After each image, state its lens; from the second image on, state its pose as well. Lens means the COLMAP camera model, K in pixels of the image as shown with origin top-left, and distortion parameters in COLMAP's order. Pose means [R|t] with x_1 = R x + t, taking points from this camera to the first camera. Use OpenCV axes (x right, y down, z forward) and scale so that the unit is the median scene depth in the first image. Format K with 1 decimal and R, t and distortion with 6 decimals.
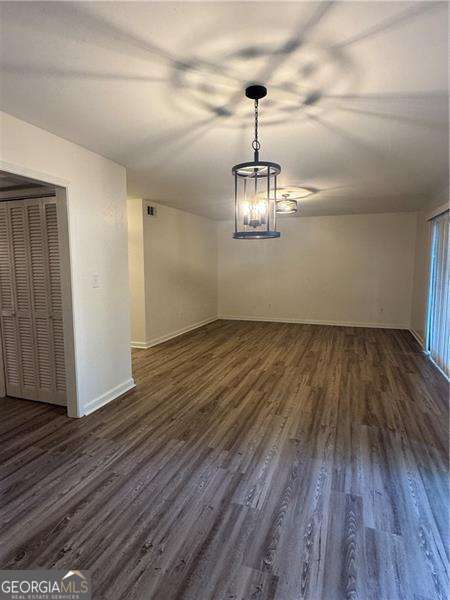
lens RADIAL K [[333.4, 0, 224.8], [0, 333.4, 296.1], [0, 0, 1]] dist [0.004391, -0.002442]
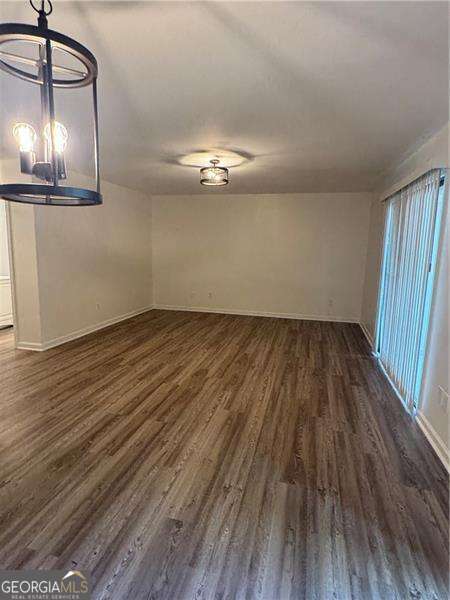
lens RADIAL K [[333.4, 0, 221.6], [0, 333.4, 294.4], [0, 0, 1]] dist [0.004391, -0.002442]
pose [[0.994968, 0.009098, 0.099782, 0.174158], [-0.014182, 0.998630, 0.050368, -0.037494], [-0.099187, -0.051529, 0.993734, 0.273511]]
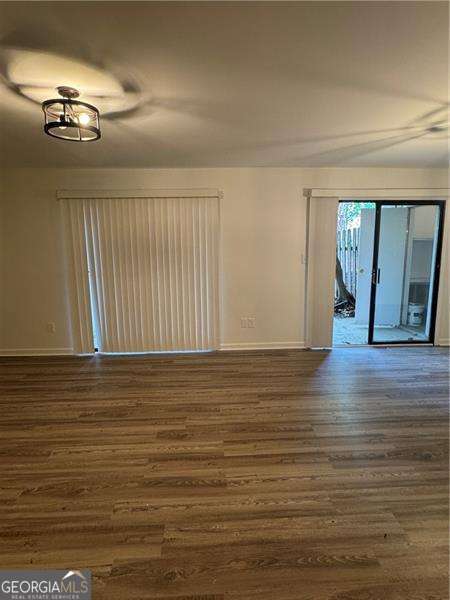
lens RADIAL K [[333.4, 0, 225.2], [0, 333.4, 297.7], [0, 0, 1]] dist [0.004391, -0.002442]
pose [[-0.395320, -0.133628, 0.908772, -0.449767], [0.103775, 0.976530, 0.188734, -0.149692], [-0.912663, 0.168918, -0.372174, 1.445578]]
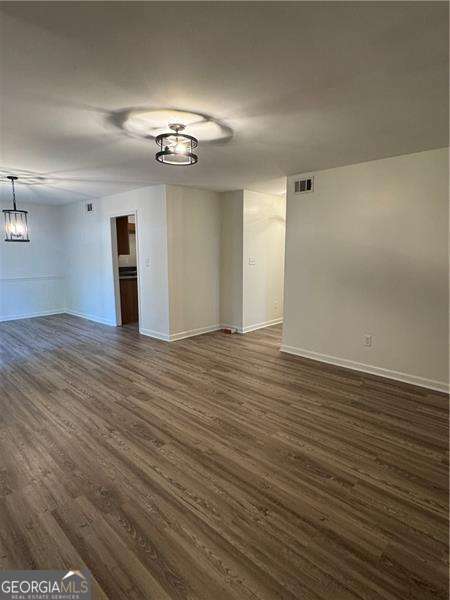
lens RADIAL K [[333.4, 0, 222.3], [0, 333.4, 296.9], [0, 0, 1]] dist [0.004391, -0.002442]
pose [[-0.401816, 0.131805, -0.906185, 0.948744], [-0.088794, 0.979316, 0.181814, -0.199887], [0.911405, 0.153520, -0.381801, 1.852603]]
